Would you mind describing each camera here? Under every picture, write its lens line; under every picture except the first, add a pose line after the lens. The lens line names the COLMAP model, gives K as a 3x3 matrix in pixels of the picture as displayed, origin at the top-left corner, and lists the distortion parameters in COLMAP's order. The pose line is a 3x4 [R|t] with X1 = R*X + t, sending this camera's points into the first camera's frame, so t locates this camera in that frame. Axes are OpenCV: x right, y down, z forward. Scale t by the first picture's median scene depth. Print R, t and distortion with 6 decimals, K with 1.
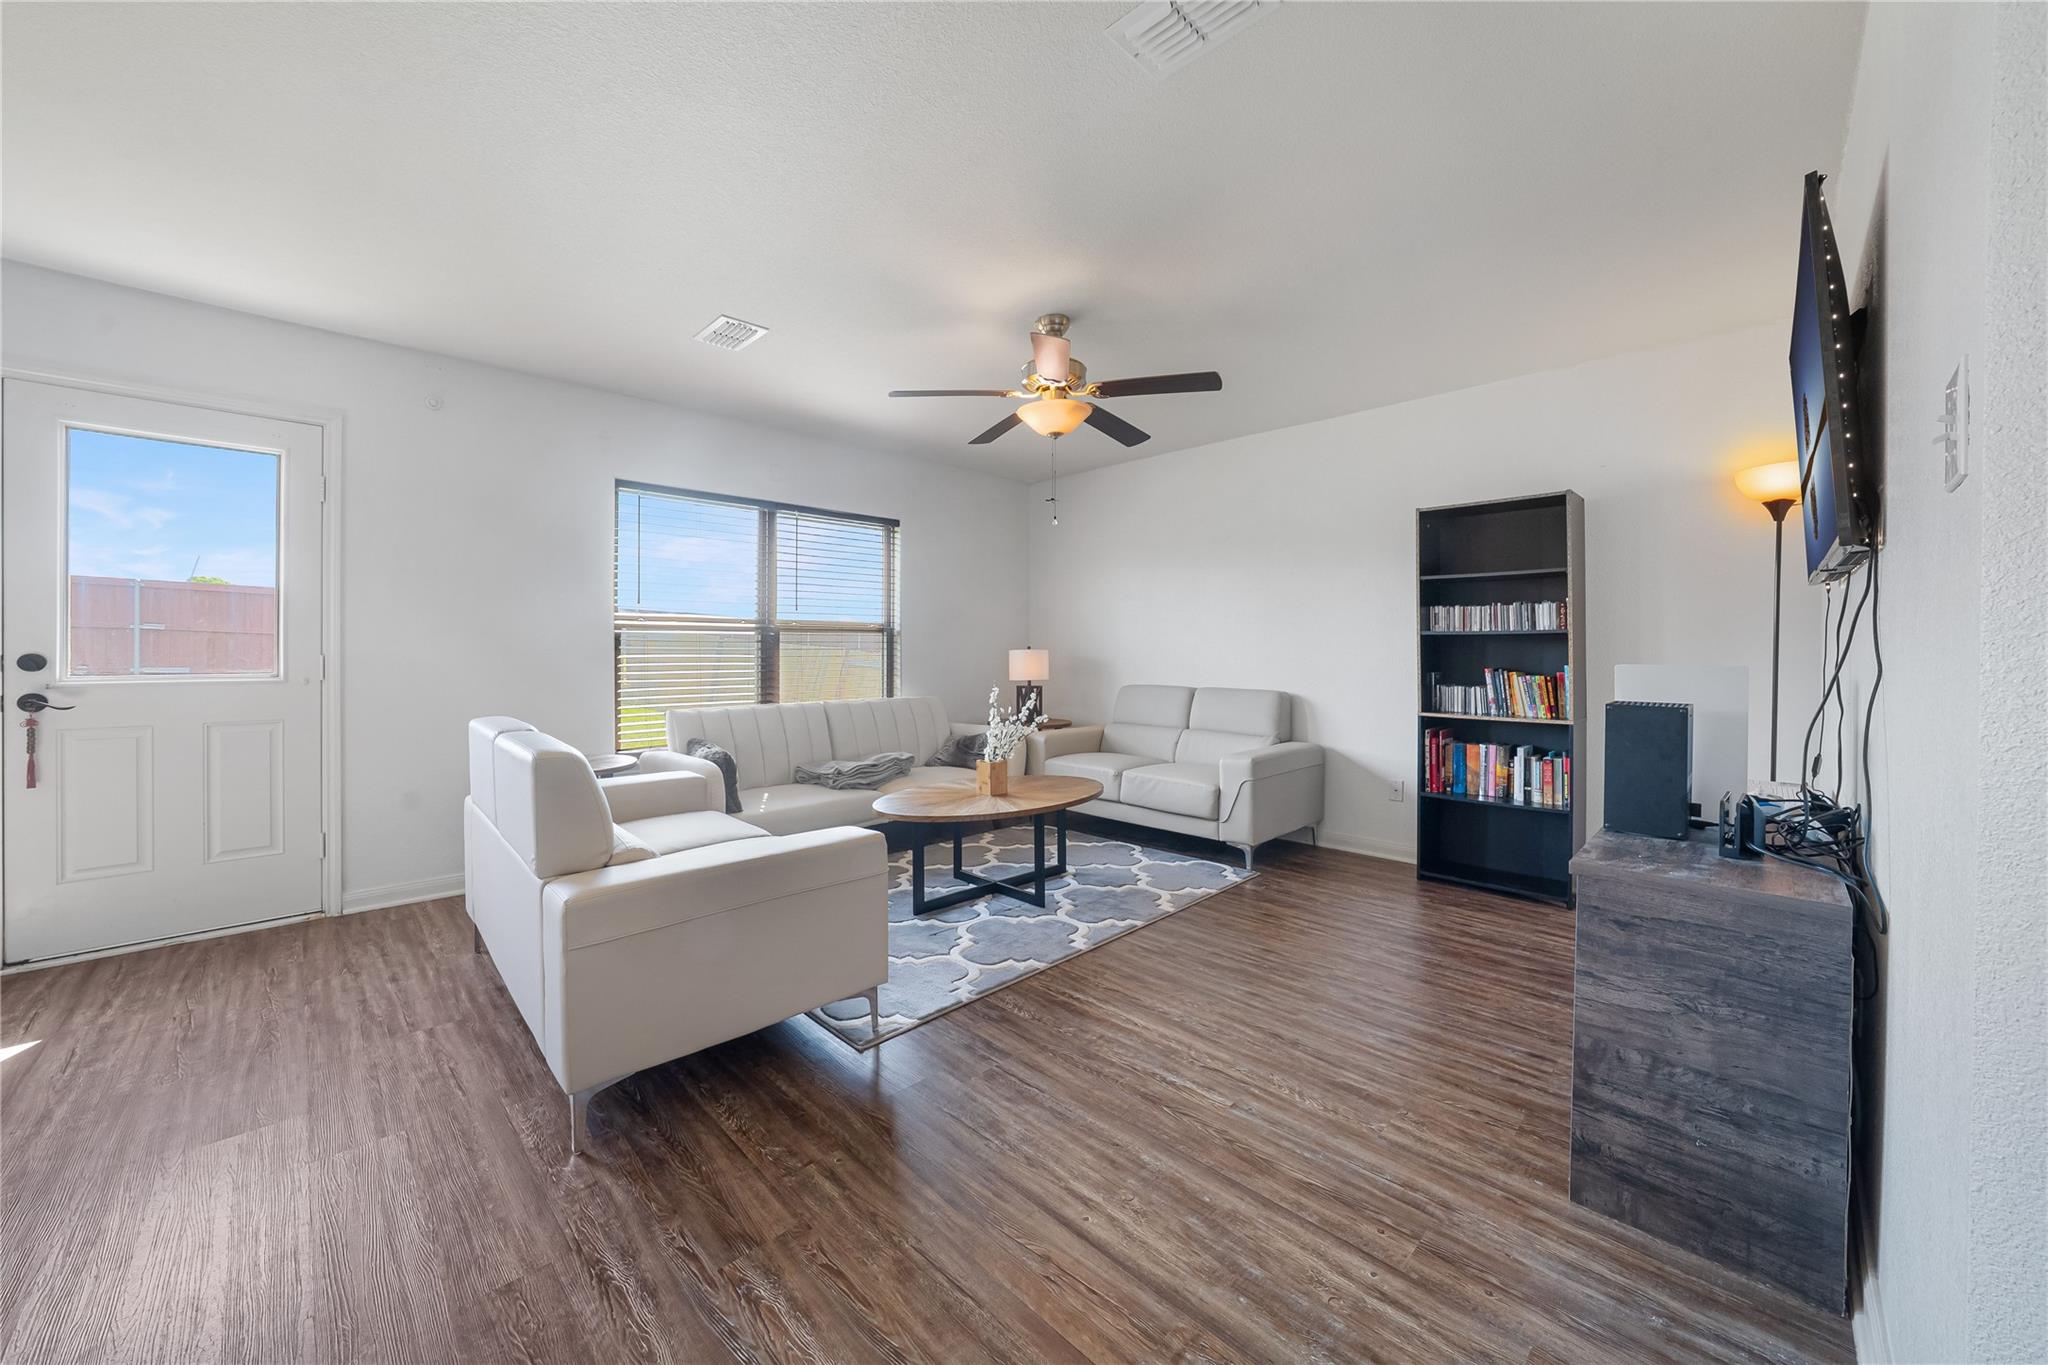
lens RADIAL K [[752.0, 0, 1030.4], [0, 752.0, 655.8], [0, 0, 1]] dist [-0.032703, 0.006859]
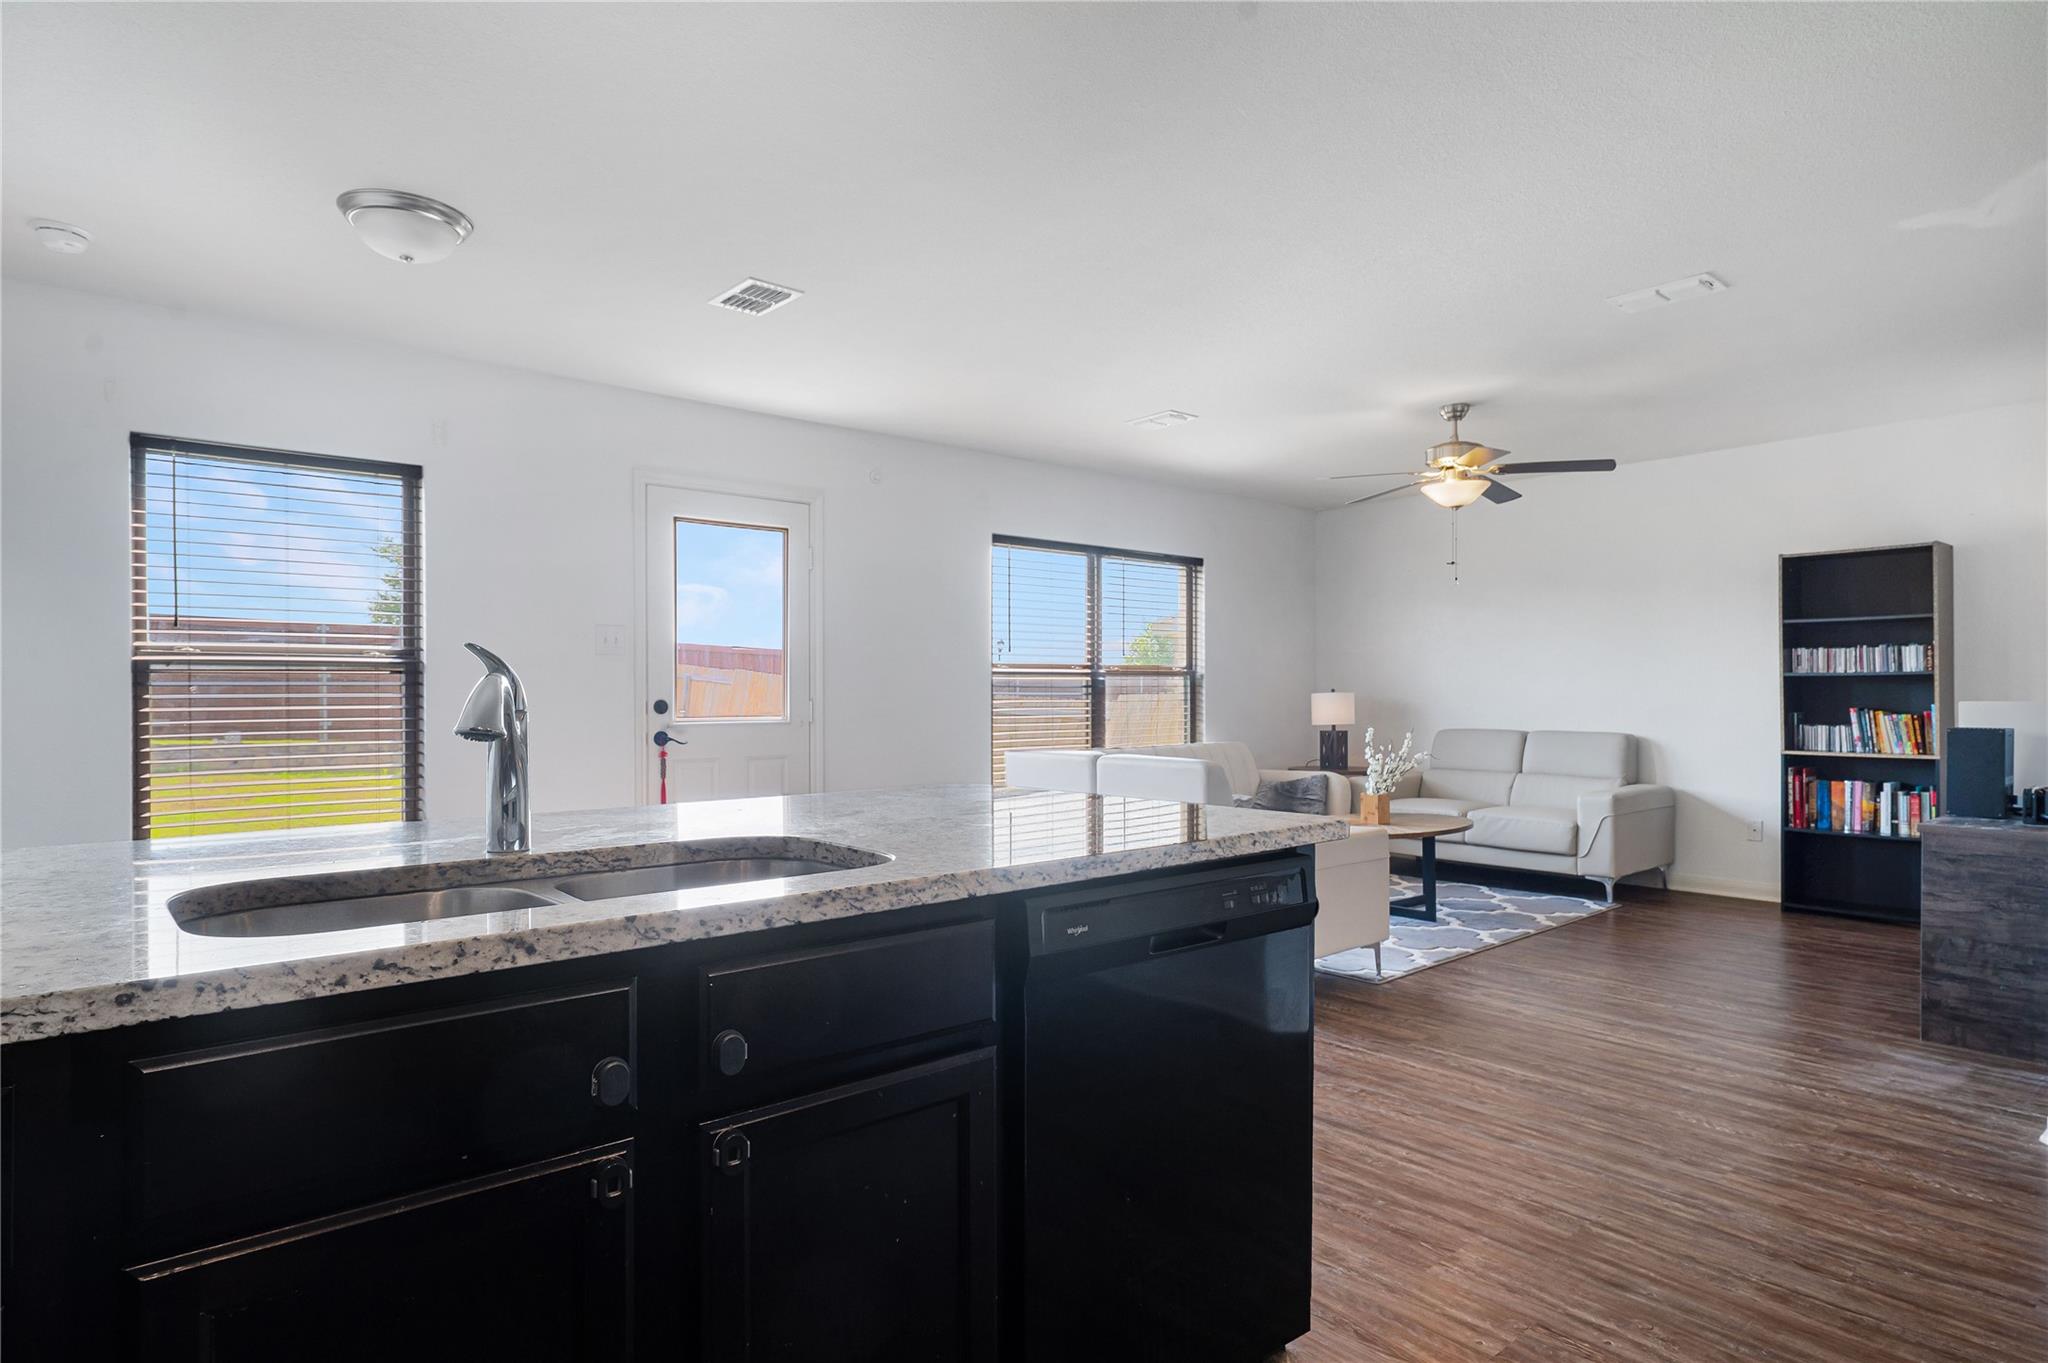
lens RADIAL K [[1119.8, 0, 1033.6], [0, 1119.8, 707.3], [0, 0, 1]] dist [0.003305, 0.000654]
pose [[0.997430, -0.004837, -0.071487, -0.435544], [0.005137, 0.999979, 0.004016, 0.003824], [0.071466, -0.004373, 0.997433, -0.678194]]
